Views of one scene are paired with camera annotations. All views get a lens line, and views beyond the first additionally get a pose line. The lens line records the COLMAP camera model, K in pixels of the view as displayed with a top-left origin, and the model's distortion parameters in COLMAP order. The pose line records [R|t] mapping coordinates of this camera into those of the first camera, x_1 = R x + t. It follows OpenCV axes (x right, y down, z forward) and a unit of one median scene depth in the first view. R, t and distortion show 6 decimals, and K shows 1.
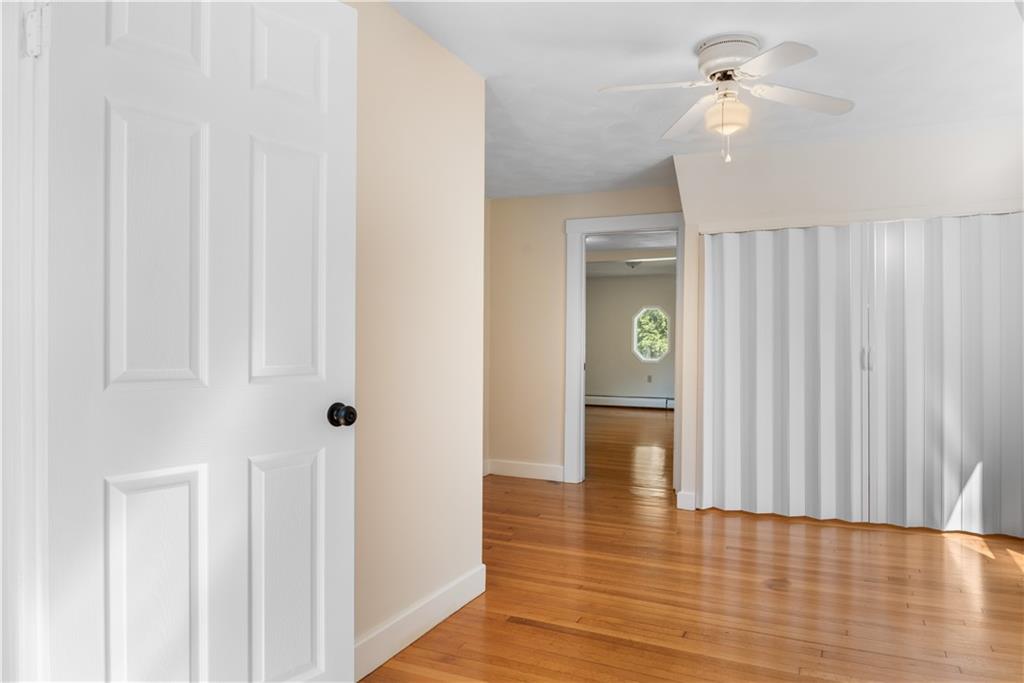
lens RADIAL K [[689.4, 0, 512.4], [0, 689.4, 345.6], [0, 0, 1]] dist [-0.009102, -0.000376]
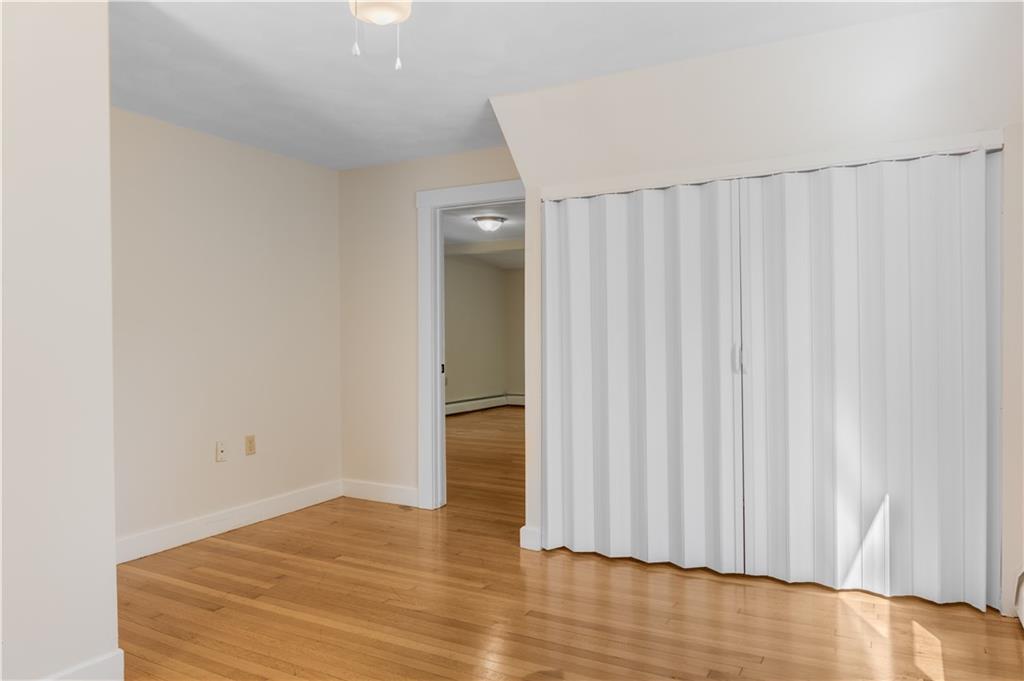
lens RADIAL K [[689.4, 0, 512.4], [0, 689.4, 344.6], [0, 0, 1]] dist [-0.009102, -0.000376]
pose [[0.998273, -0.010178, -0.057849, 0.313159], [0.010311, 0.999945, 0.002004, 0.000281], [0.057825, -0.002597, 0.998323, 0.231130]]
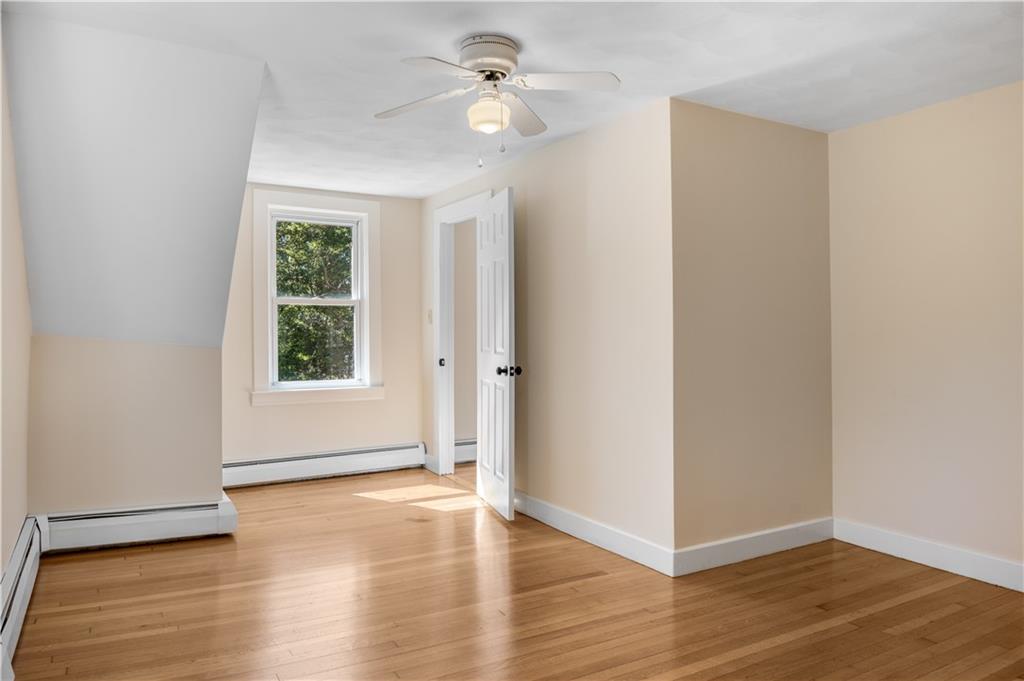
lens RADIAL K [[689.4, 0, 512.4], [0, 689.4, 344.6], [0, 0, 1]] dist [-0.009102, -0.000376]
pose [[-0.554644, 0.008987, -0.832039, 0.732967], [-0.010846, 0.999779, 0.018028, -0.012875], [0.832017, 0.019023, -0.554424, 1.033618]]
